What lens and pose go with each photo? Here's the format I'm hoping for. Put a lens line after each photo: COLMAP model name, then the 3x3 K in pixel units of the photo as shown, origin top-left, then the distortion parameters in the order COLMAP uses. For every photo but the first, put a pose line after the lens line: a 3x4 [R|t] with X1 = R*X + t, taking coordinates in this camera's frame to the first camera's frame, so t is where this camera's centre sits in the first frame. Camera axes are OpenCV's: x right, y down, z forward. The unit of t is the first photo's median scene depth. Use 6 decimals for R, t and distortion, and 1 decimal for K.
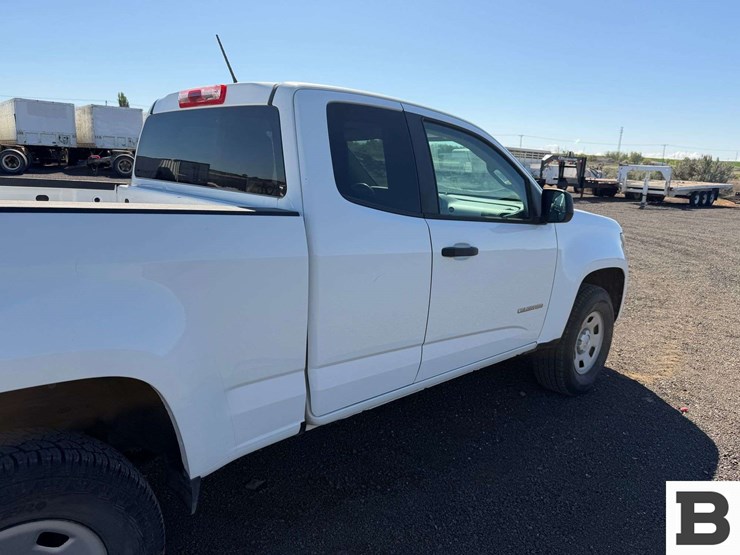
lens RADIAL K [[523.4, 0, 377.8], [0, 523.4, 277.7], [0, 0, 1]] dist [0.035983, -0.049809]
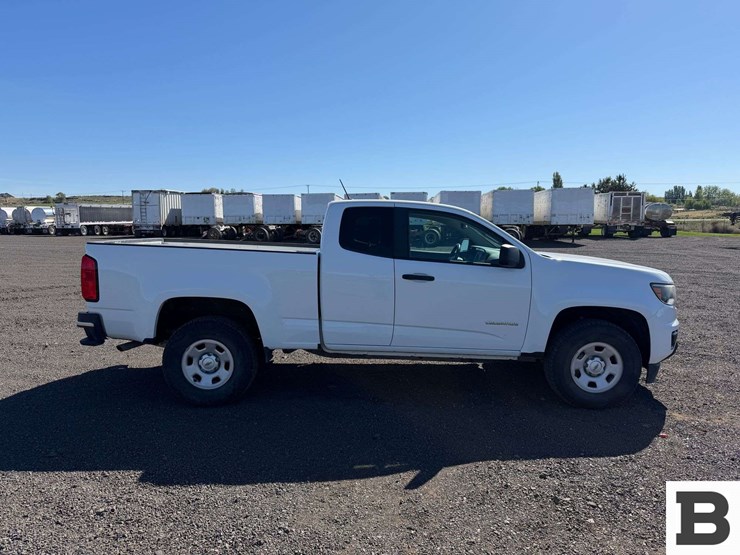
lens RADIAL K [[523.4, 0, 365.0], [0, 523.4, 272.9], [0, 0, 1]] dist [0.035983, -0.049809]
pose [[0.699229, 0.018386, -0.714662, 0.859626], [-0.119464, 0.988618, -0.091451, 0.079221], [0.704846, 0.149321, 0.693466, -0.258886]]
